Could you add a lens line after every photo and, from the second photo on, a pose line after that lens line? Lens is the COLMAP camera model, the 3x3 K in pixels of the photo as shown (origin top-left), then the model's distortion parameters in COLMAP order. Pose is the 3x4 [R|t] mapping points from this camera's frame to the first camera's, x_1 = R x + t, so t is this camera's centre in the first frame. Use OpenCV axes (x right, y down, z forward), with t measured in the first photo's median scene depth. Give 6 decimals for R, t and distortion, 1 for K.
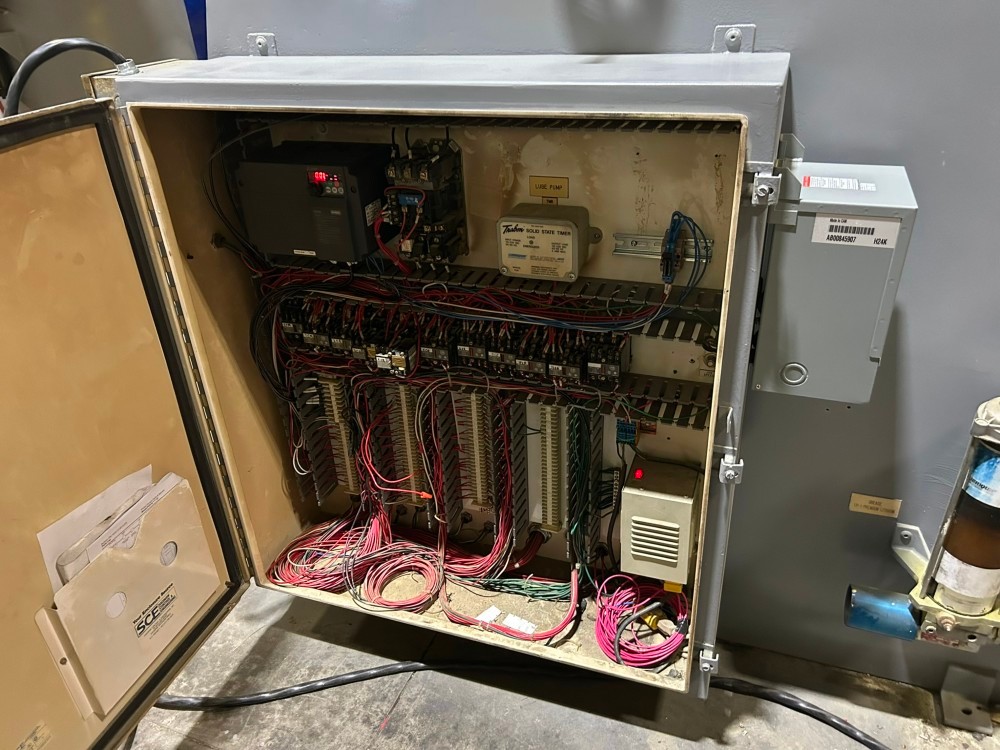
lens RADIAL K [[751.6, 0, 499.3], [0, 751.6, 362.3], [0, 0, 1]] dist [0.057103, -0.056838]
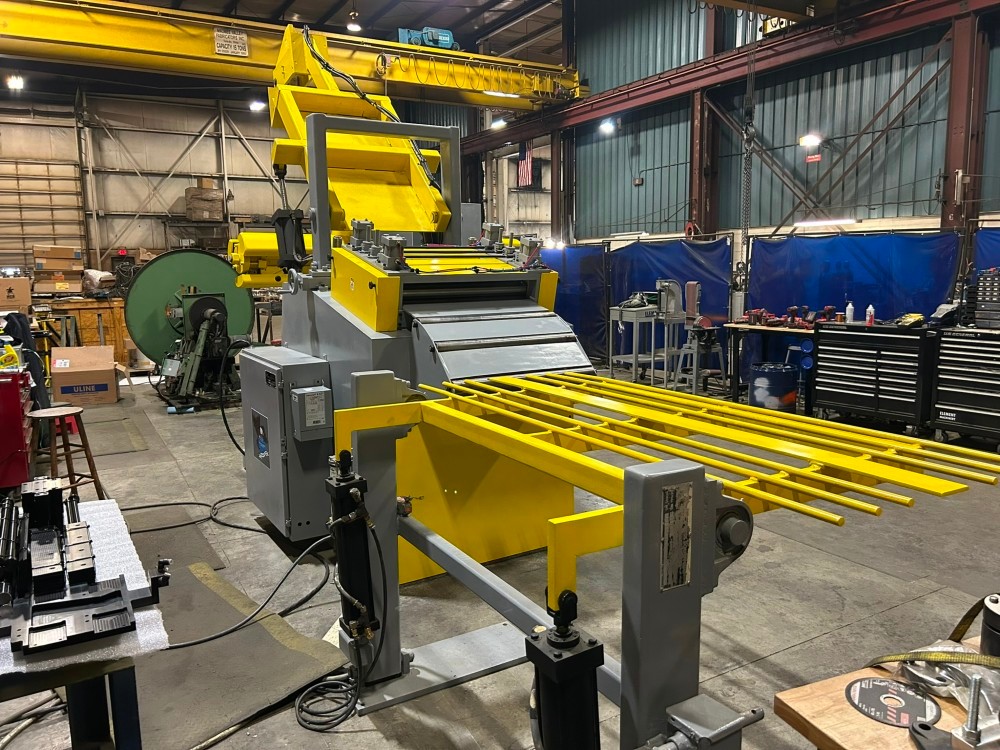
lens RADIAL K [[751.6, 0, 499.3], [0, 751.6, 362.3], [0, 0, 1]] dist [0.057103, -0.056838]
pose [[0.781739, 0.115636, -0.612791, 2.663439], [-0.317198, 0.919774, -0.231086, 0.188509], [0.536907, 0.375025, 0.755703, -1.183955]]
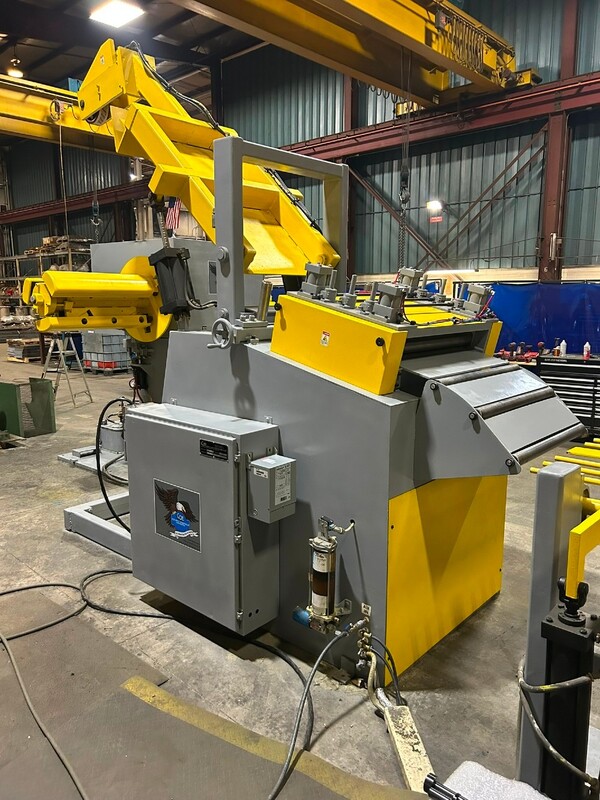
lens RADIAL K [[601.3, 0, 292.2], [0, 601.3, 400.9], [0, 0, 1]] dist [0.057103, -0.056838]
pose [[0.924095, 0.107289, -0.366794, 1.088850], [-0.216388, 0.938001, -0.270794, 0.179682], [0.315000, 0.329609, 0.890018, -1.150462]]
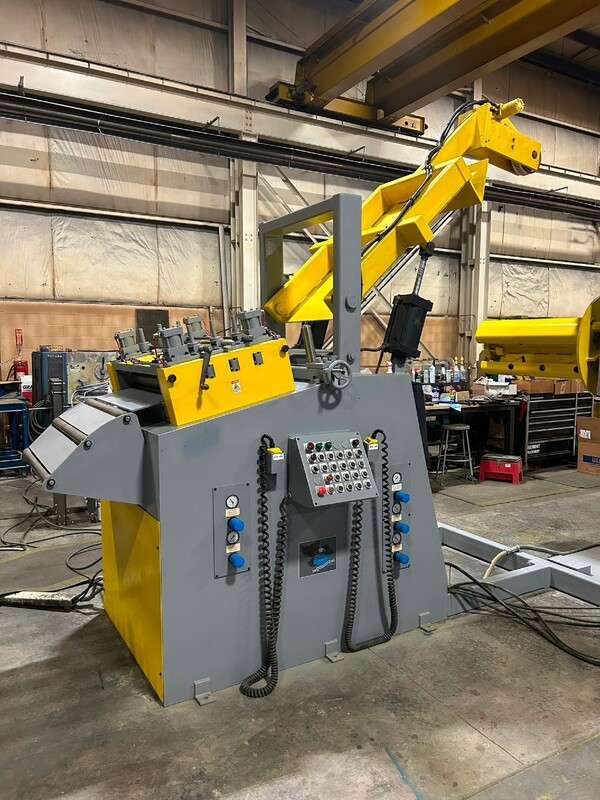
lens RADIAL K [[602.4, 0, 309.3], [0, 602.4, 401.6], [0, 0, 1]] dist [0.020879, -0.005550]
pose [[-0.626876, 0.114874, -0.770604, 2.189810], [-0.351939, 0.840661, 0.411615, -1.824180], [0.695101, 0.529238, -0.486562, 2.464912]]
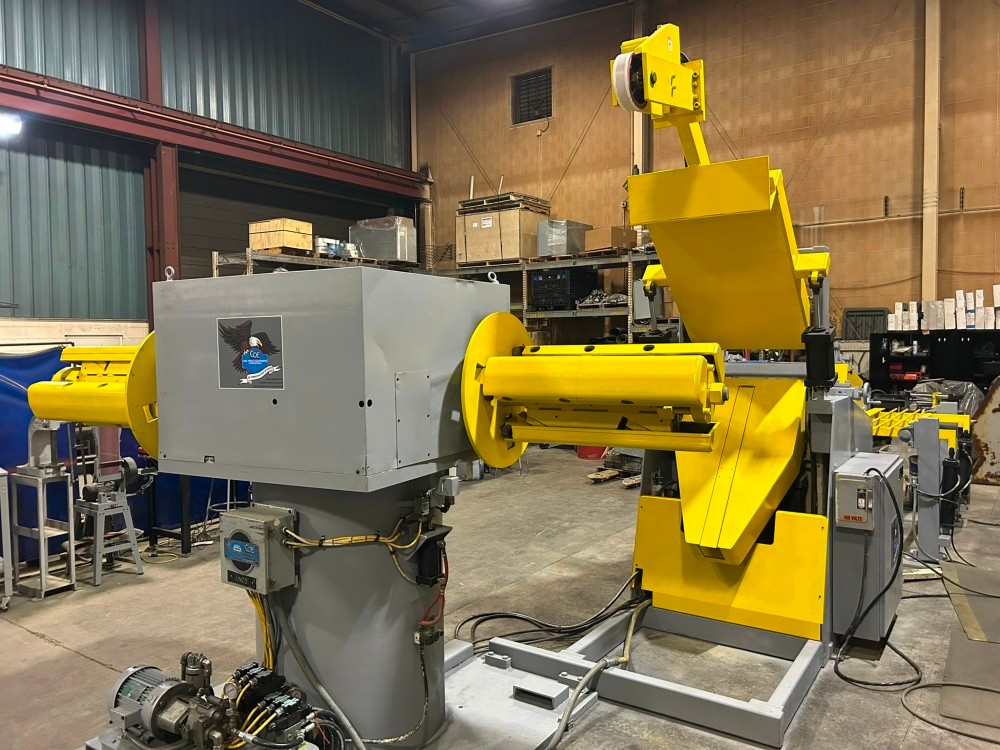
lens RADIAL K [[751.6, 0, 499.3], [0, 751.6, 362.3], [0, 0, 1]] dist [0.057103, -0.056838]
pose [[0.247616, 0.010590, 0.968800, -3.912101], [0.468973, 0.873680, -0.129416, -1.047857], [-0.847792, 0.486387, 0.211371, 1.231525]]
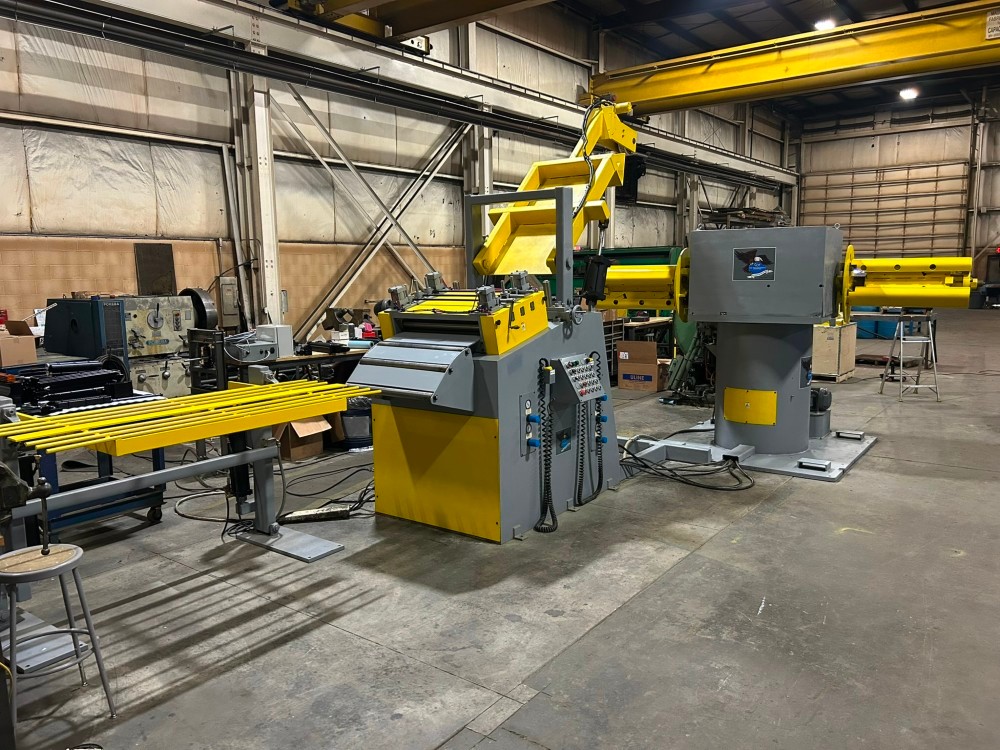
lens RADIAL K [[751.6, 0, 499.3], [0, 751.6, 362.3], [0, 0, 1]] dist [0.057103, -0.056838]
pose [[-0.273483, 0.168974, -0.946919, 4.444355], [-0.438204, 0.854468, 0.279036, -1.766870], [0.856262, 0.491255, -0.159638, 1.821050]]
